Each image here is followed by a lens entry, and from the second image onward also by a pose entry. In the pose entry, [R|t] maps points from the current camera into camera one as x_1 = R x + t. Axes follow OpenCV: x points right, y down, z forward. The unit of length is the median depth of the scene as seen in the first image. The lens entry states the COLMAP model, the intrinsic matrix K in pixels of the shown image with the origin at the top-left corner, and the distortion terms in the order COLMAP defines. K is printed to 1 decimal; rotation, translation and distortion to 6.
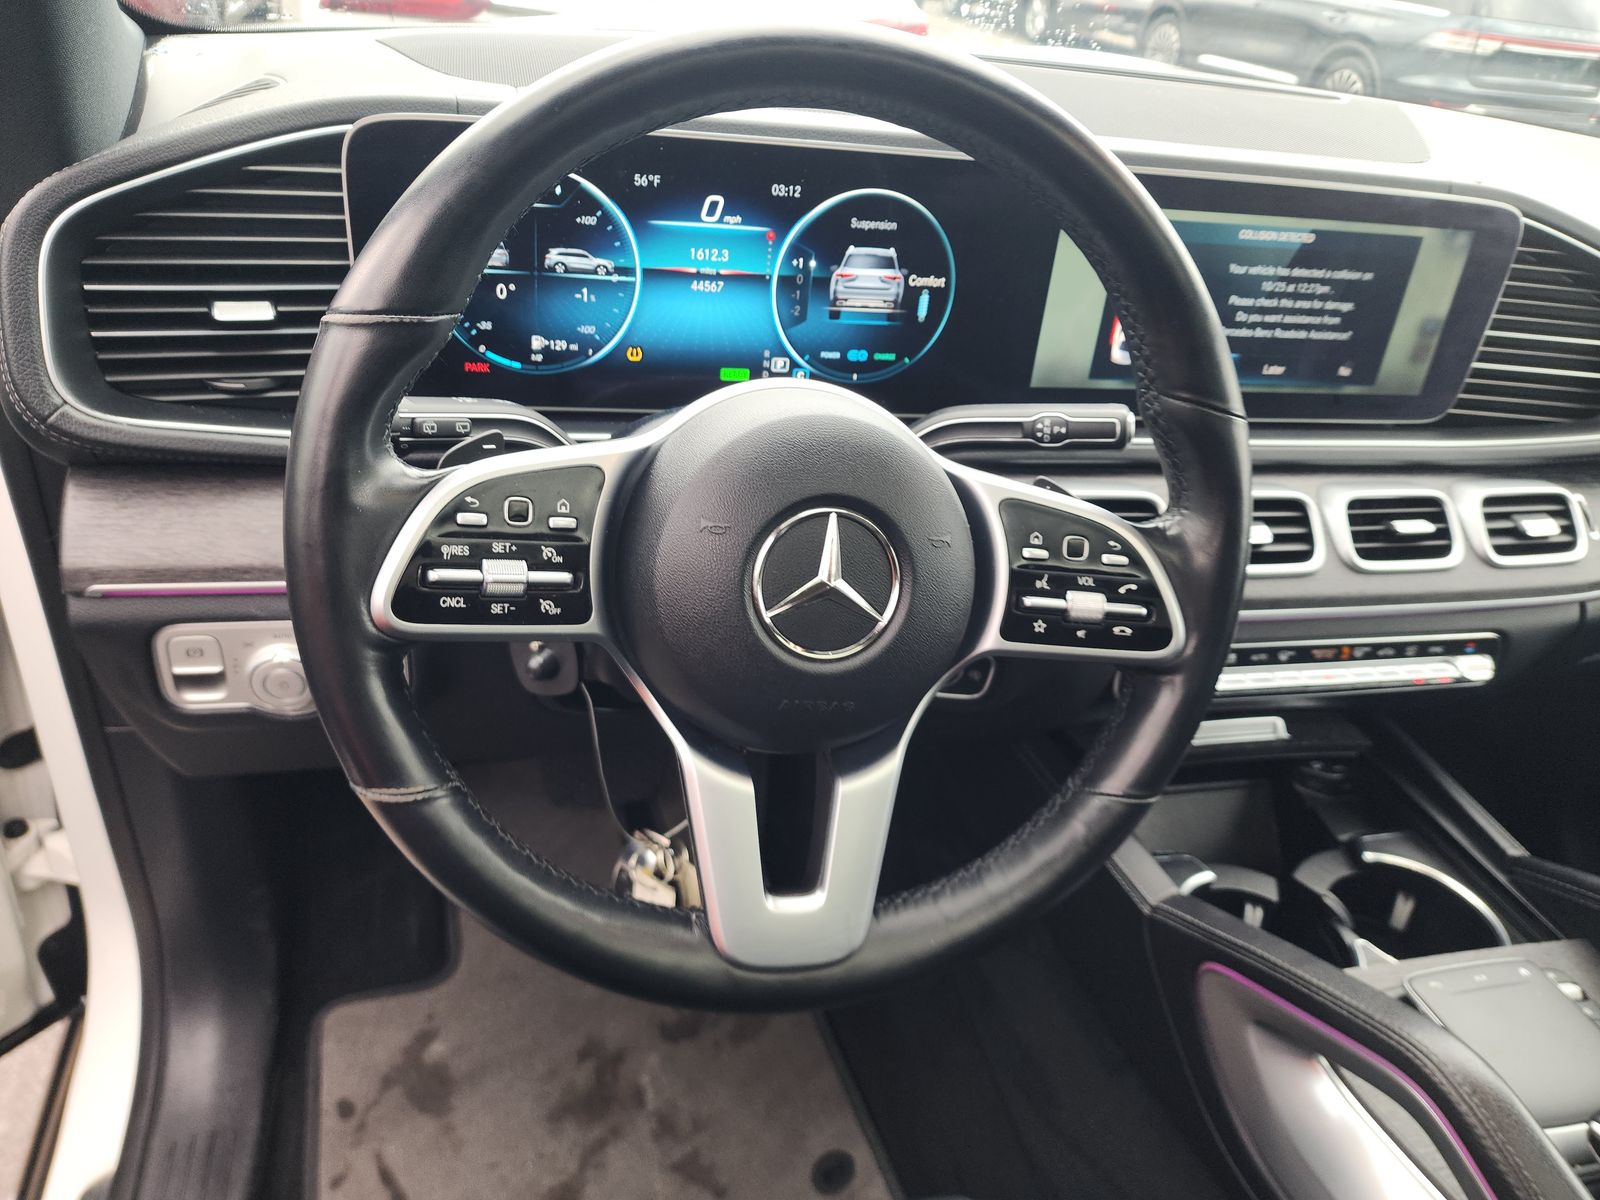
lens RADIAL K [[1067.4, 0, 778.6], [0, 1067.4, 578.4], [0, 0, 1]] dist [0.066236, -0.076419]
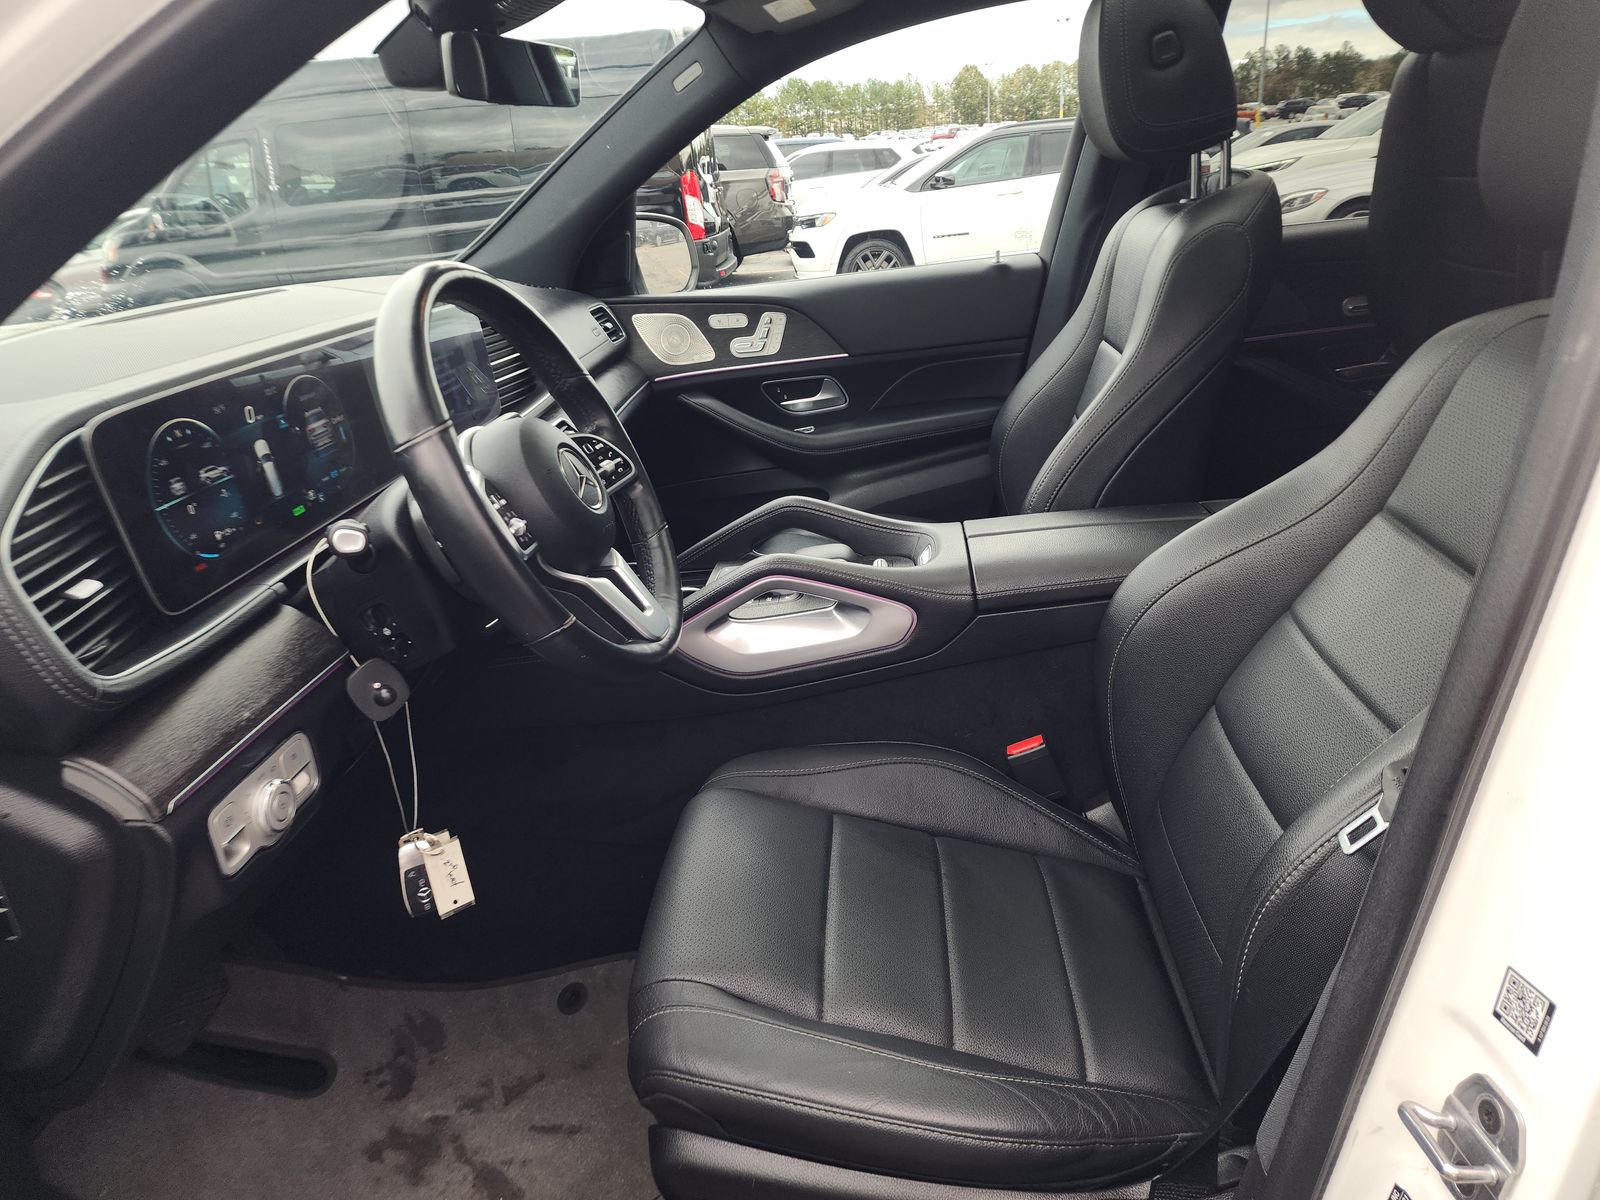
lens RADIAL K [[1094.3, 0, 800.0], [0, 1094.3, 600.0], [0, 0, 1]] dist [0.001419, -0.000909]
pose [[0.298490, -0.467859, 0.831873, -1.060266], [0.575995, 0.783288, 0.233858, -0.042556], [-0.761008, 0.409350, 0.503288, -0.232034]]
